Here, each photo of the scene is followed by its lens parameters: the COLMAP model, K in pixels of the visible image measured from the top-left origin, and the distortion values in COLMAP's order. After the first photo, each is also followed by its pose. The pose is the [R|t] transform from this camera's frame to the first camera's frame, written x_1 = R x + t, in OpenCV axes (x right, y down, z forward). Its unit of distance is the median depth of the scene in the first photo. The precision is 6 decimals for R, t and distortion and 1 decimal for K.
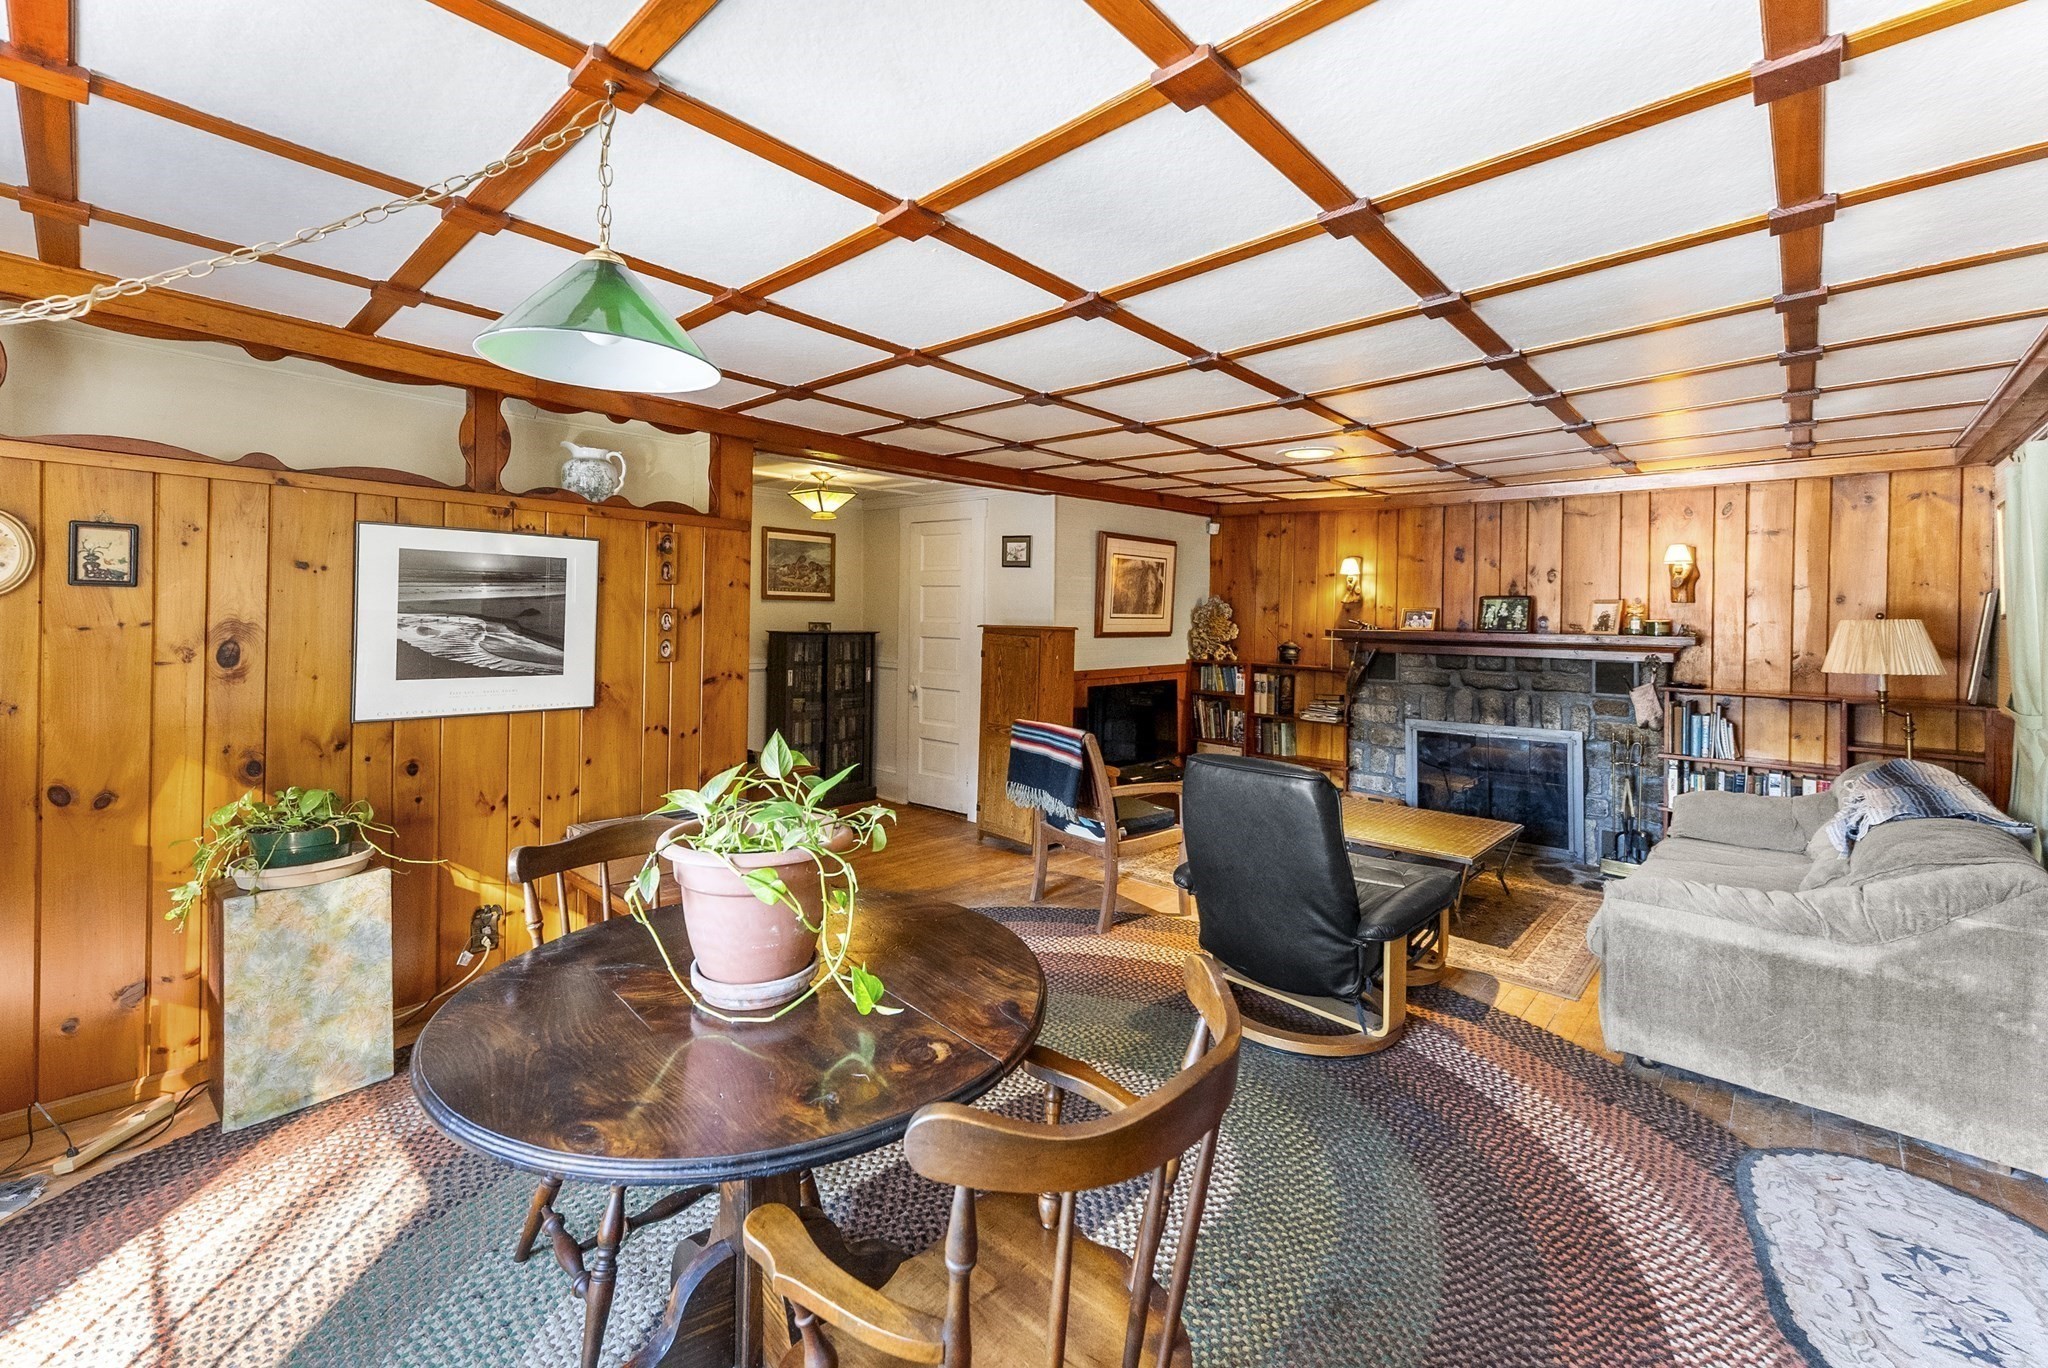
lens RADIAL K [[849.7, 0, 1017.8], [0, 849.7, 621.6], [0, 0, 1]] dist [0.001191, 0.000294]
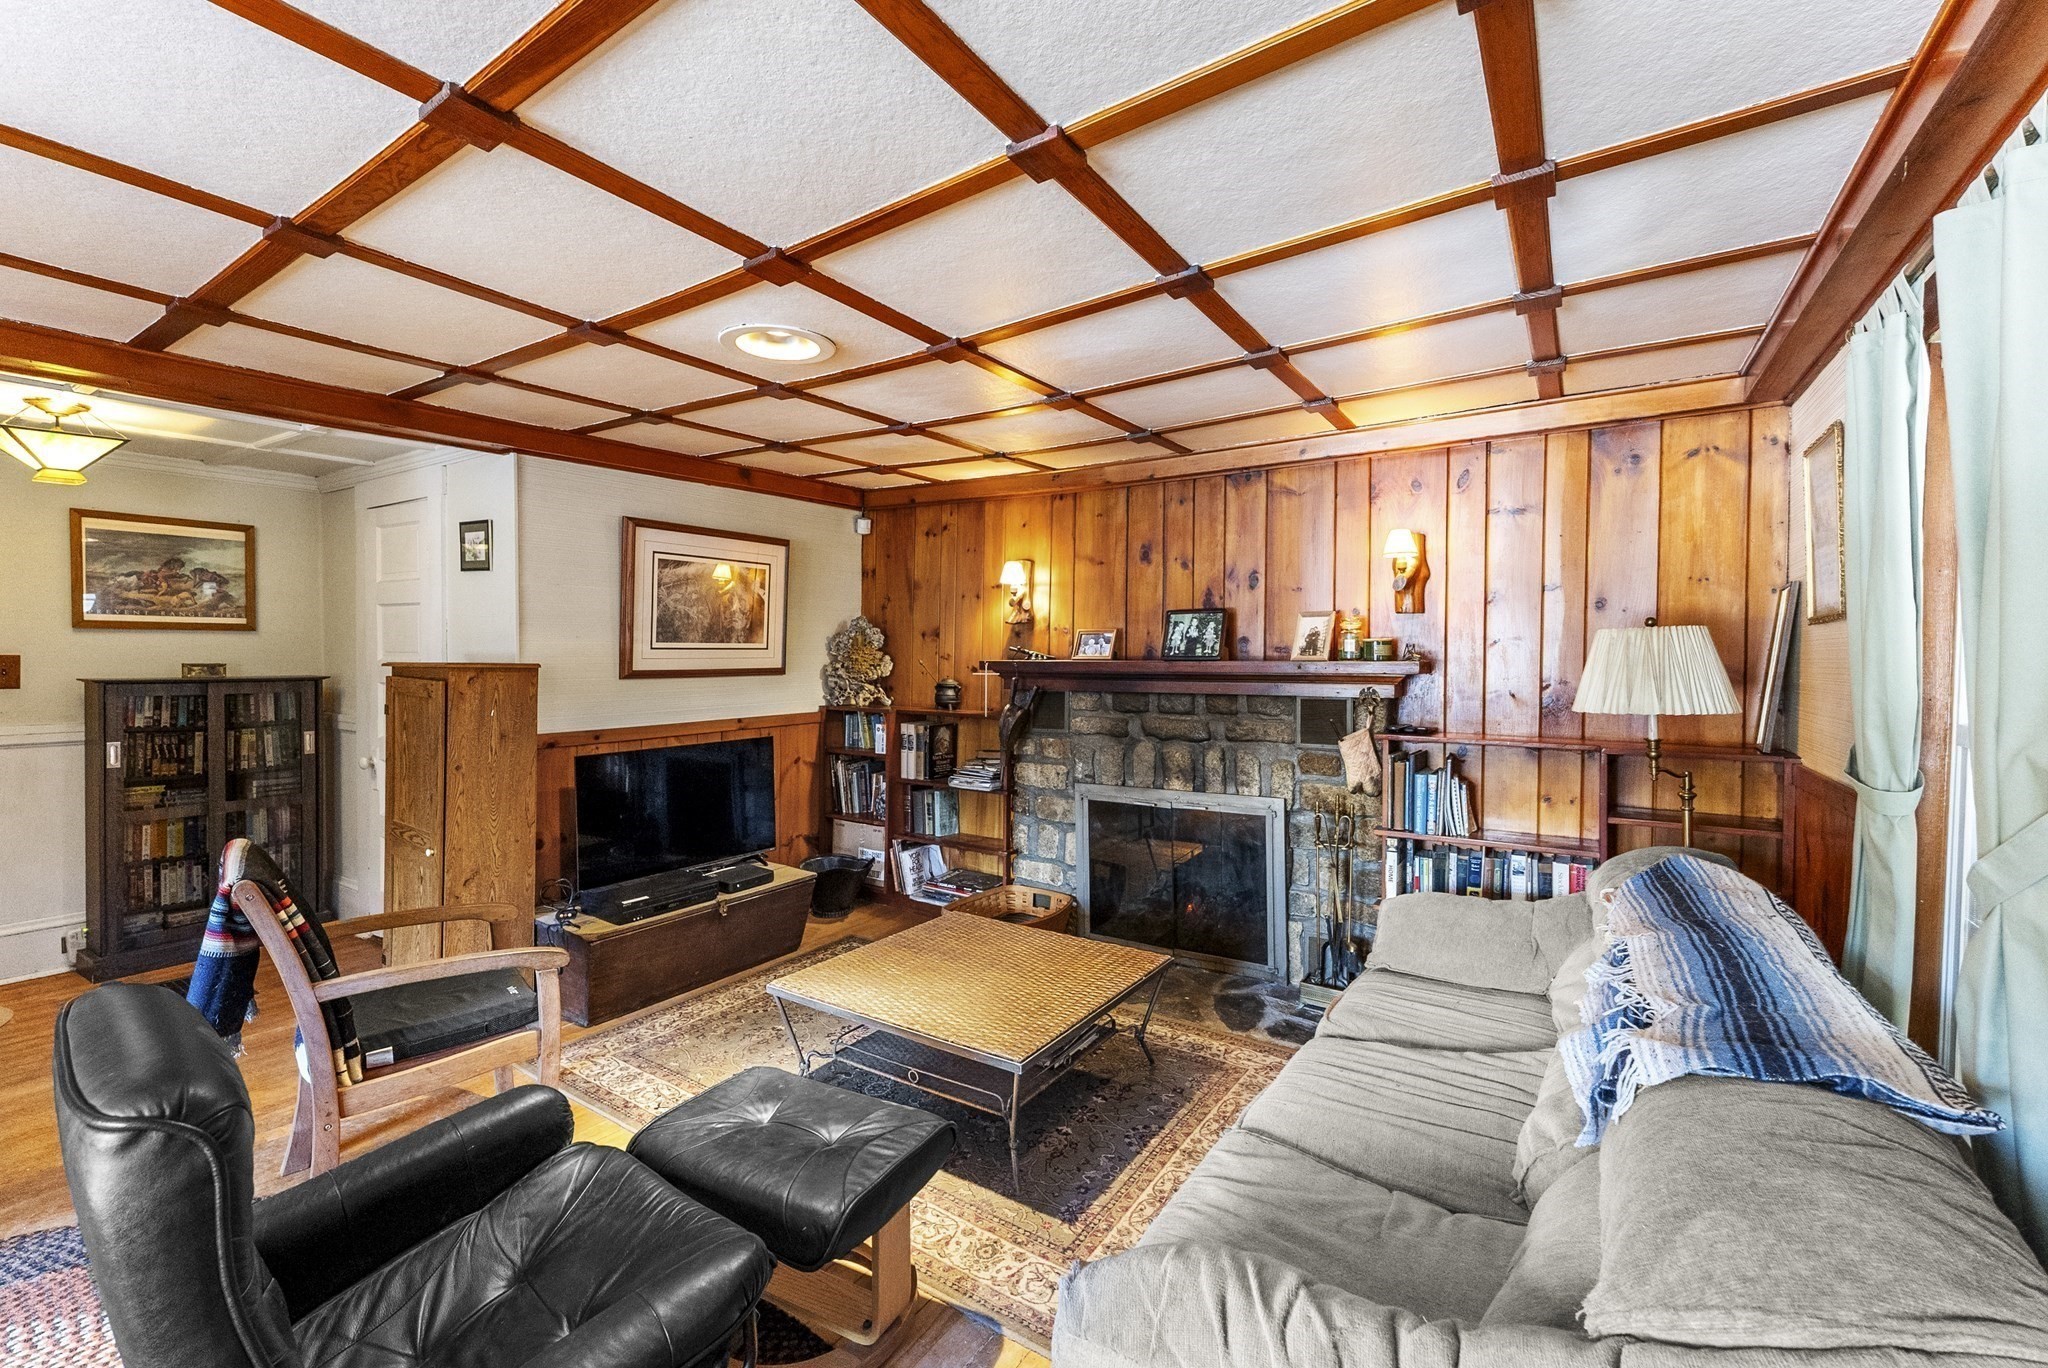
lens RADIAL K [[858.9, 0, 1024.0], [0, 858.9, 684.0], [0, 0, 1]] dist [-0.009225, -0.000244]
pose [[0.985987, -0.021303, 0.165458, 0.317600], [0.016686, 0.999433, 0.029244, 0.009617], [-0.165987, -0.026073, 0.985783, 0.319351]]
